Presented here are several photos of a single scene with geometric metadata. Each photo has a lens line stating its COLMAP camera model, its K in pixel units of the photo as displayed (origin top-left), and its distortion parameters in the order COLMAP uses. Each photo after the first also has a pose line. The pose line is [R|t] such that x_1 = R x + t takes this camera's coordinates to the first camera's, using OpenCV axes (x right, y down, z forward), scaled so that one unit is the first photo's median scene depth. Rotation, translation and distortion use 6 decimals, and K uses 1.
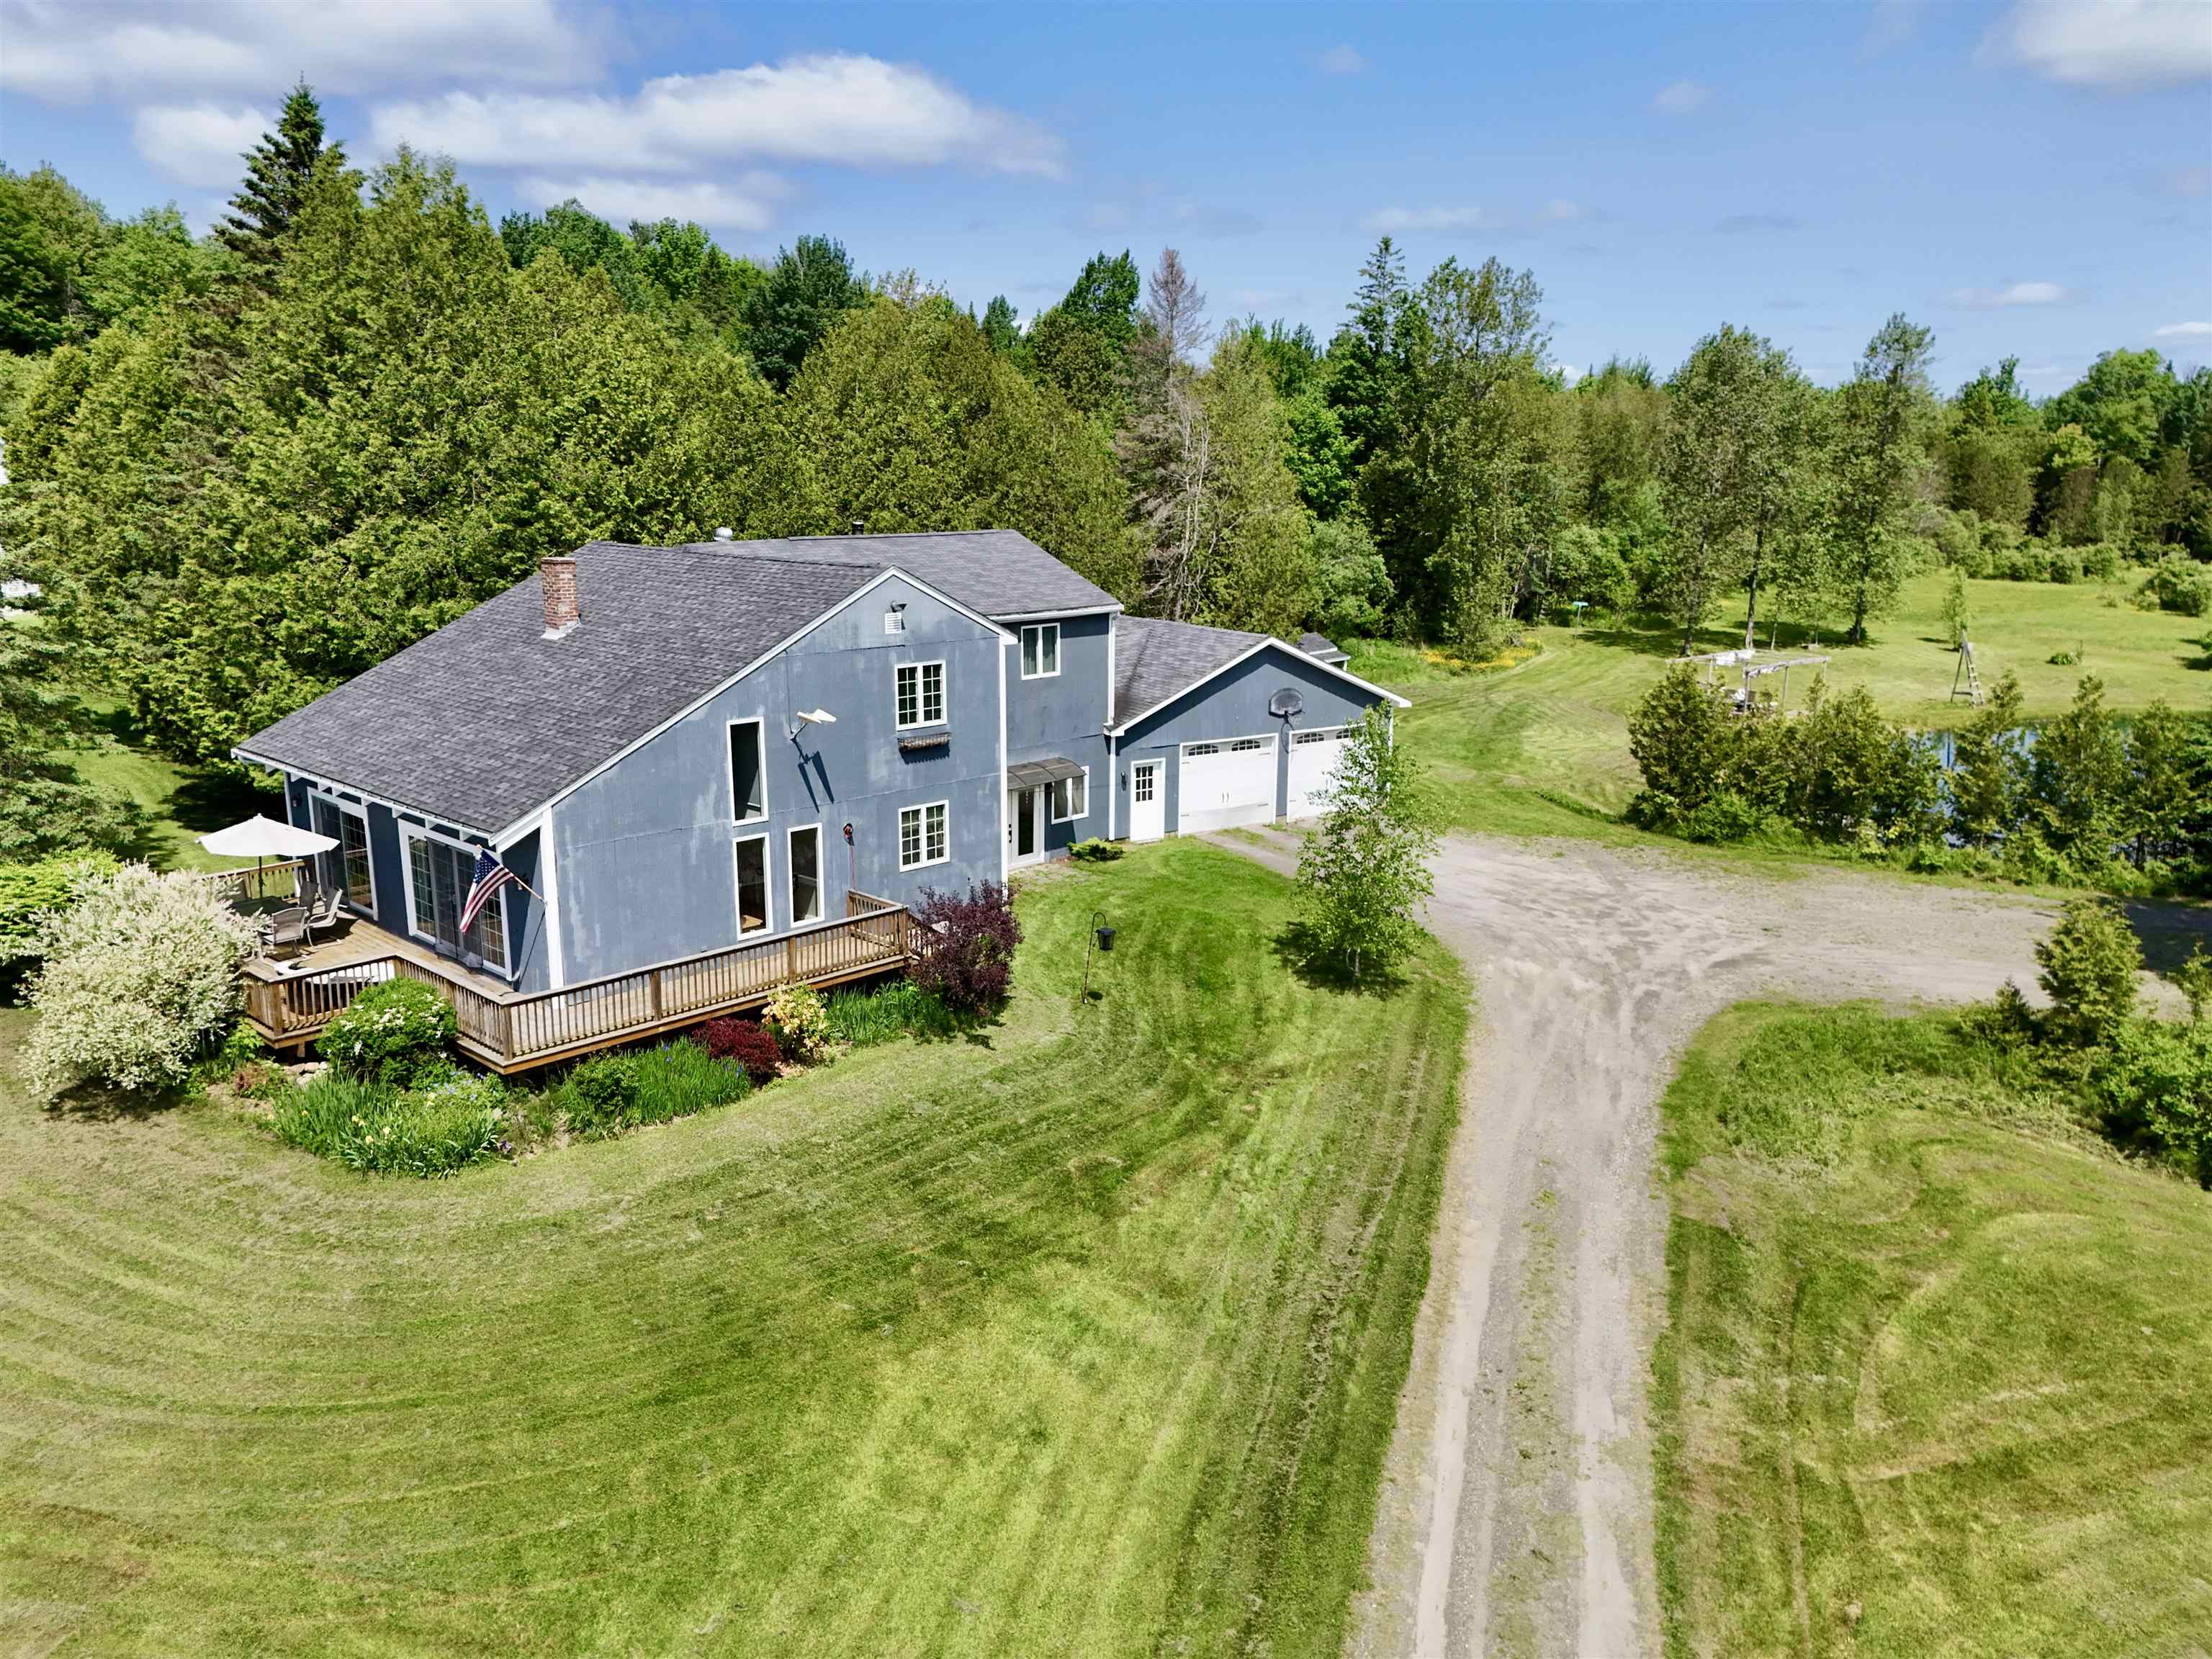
lens RADIAL K [[1631.3, 0, 1104.9], [0, 1631.3, 839.2], [0, 0, 1]] dist [0.082643, -0.084642]
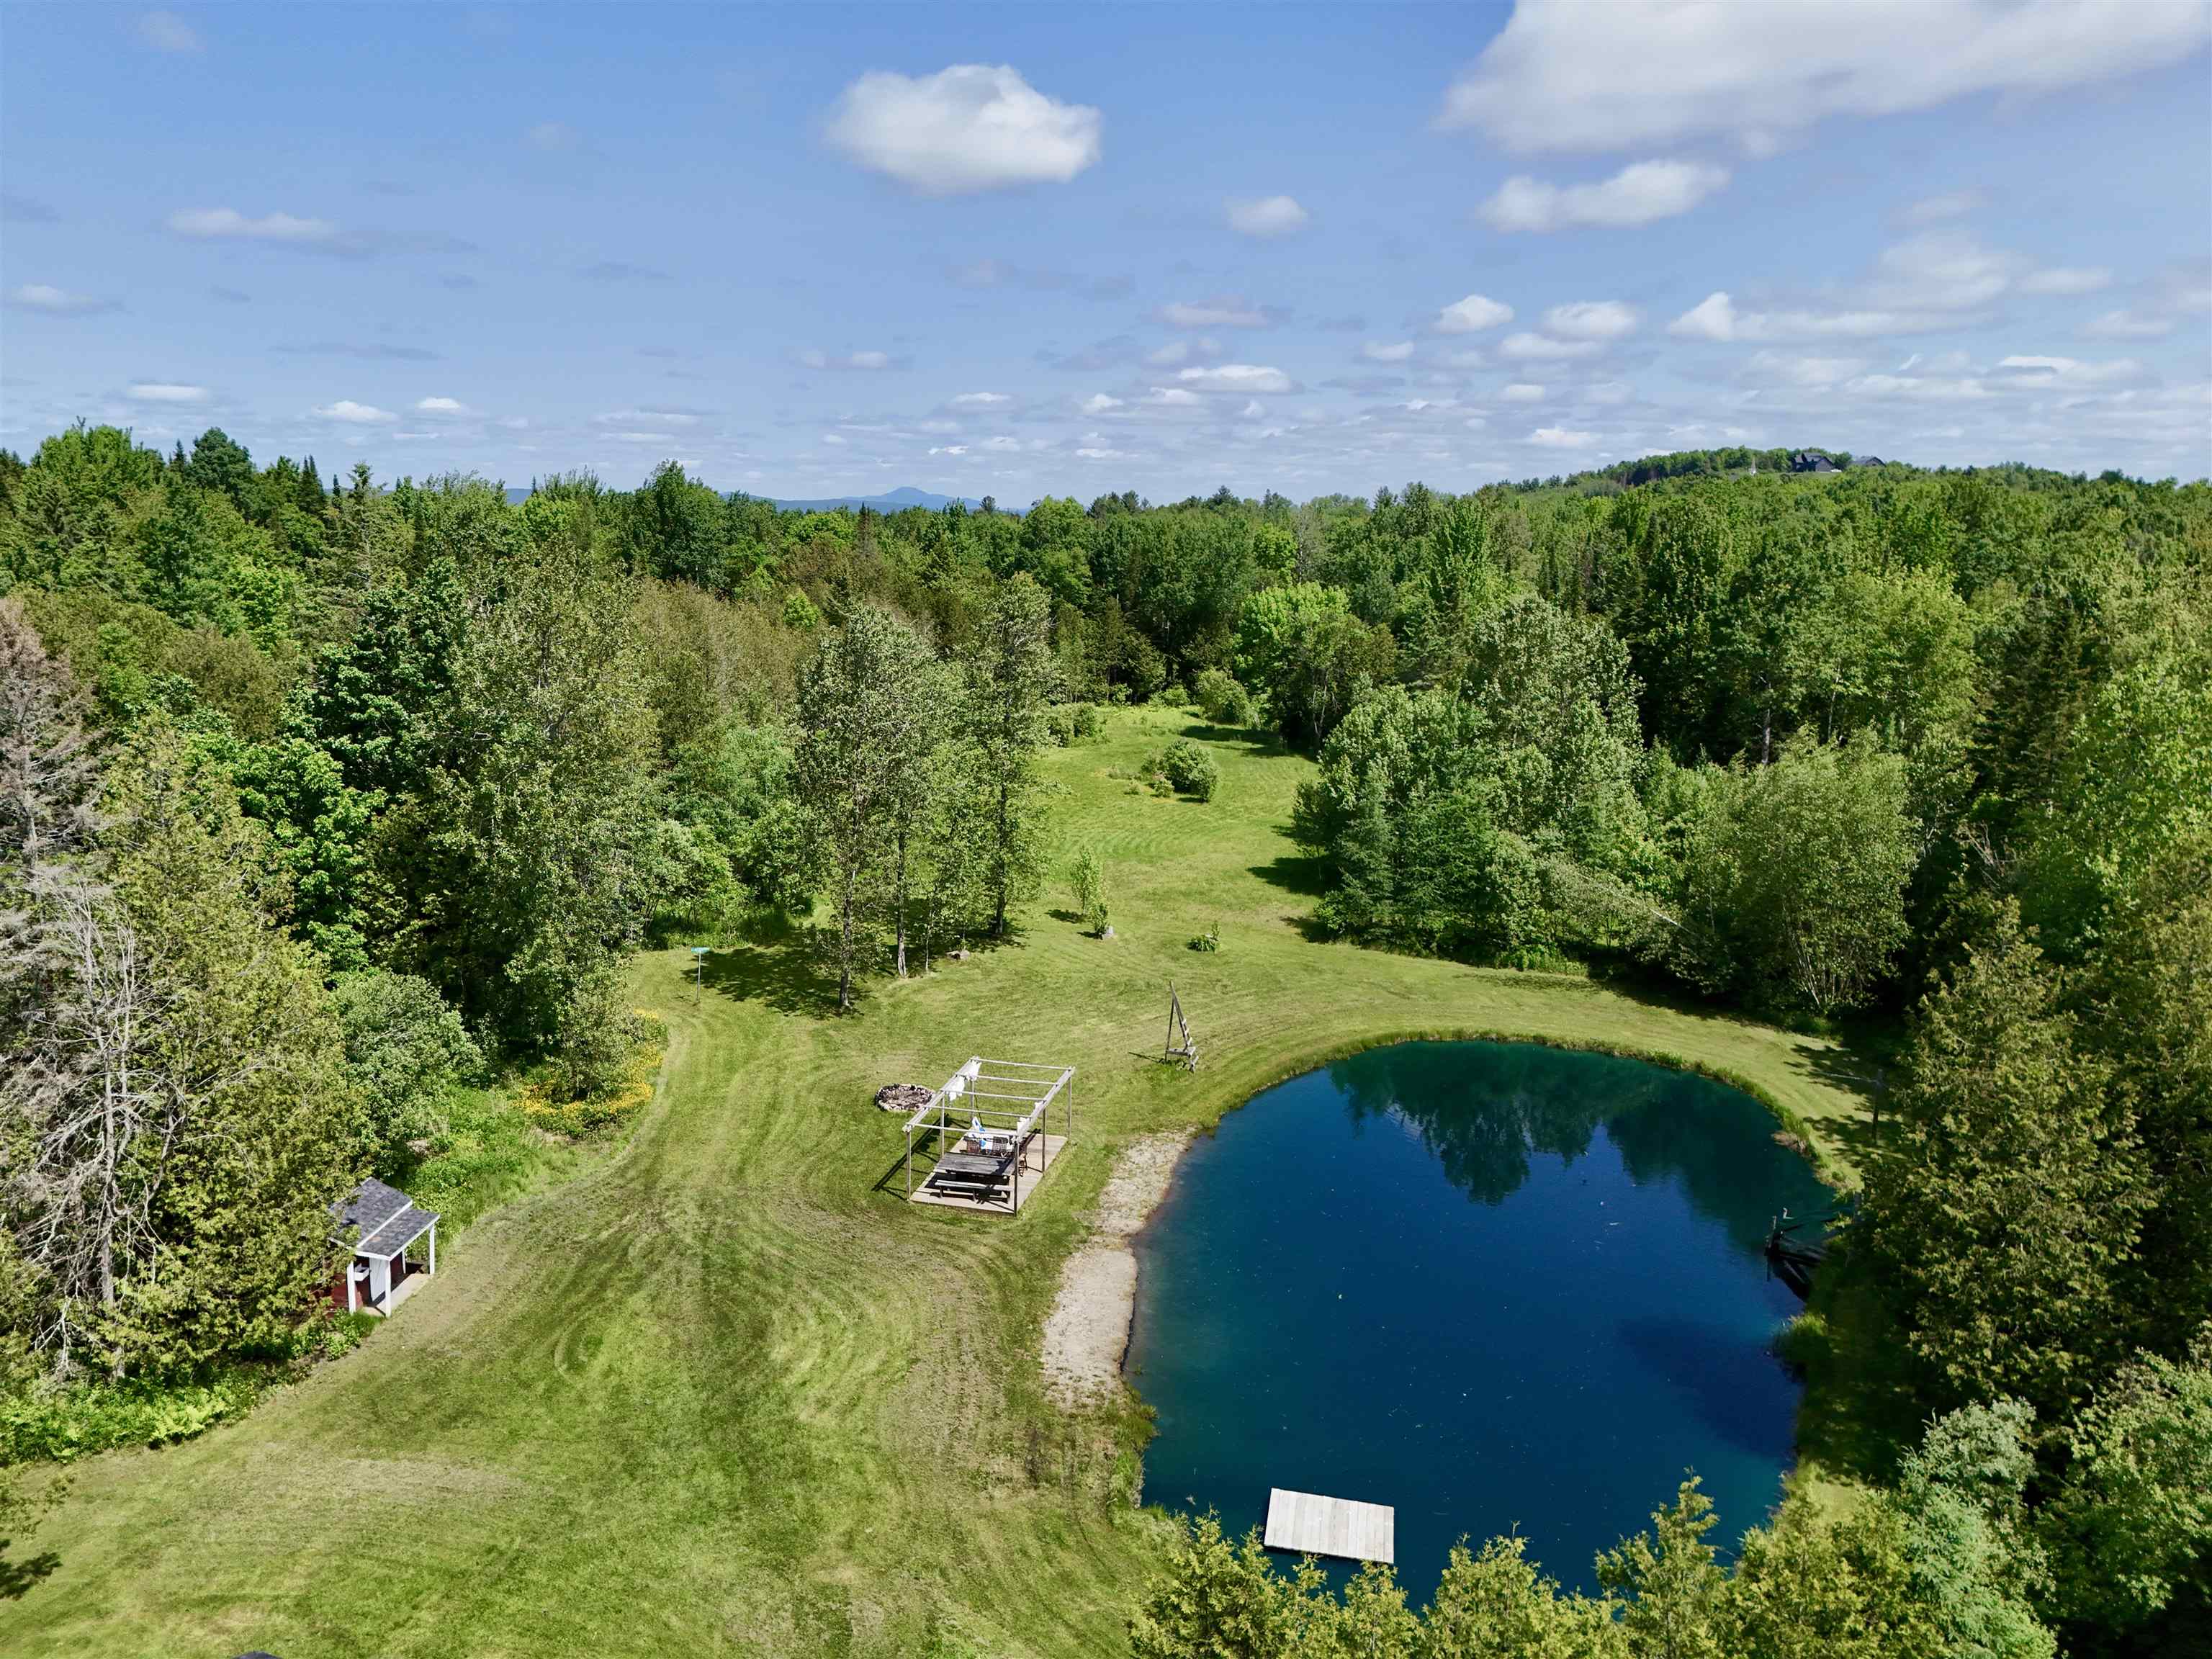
lens RADIAL K [[1631.3, 0, 1104.9], [0, 1631.3, 839.2], [0, 0, 1]] dist [0.082643, -0.084642]
pose [[0.804272, -0.111074, 0.583788, 0.009261], [0.123450, 0.992175, 0.018700, -0.408351], [-0.581297, 0.057029, 0.811690, 0.612961]]
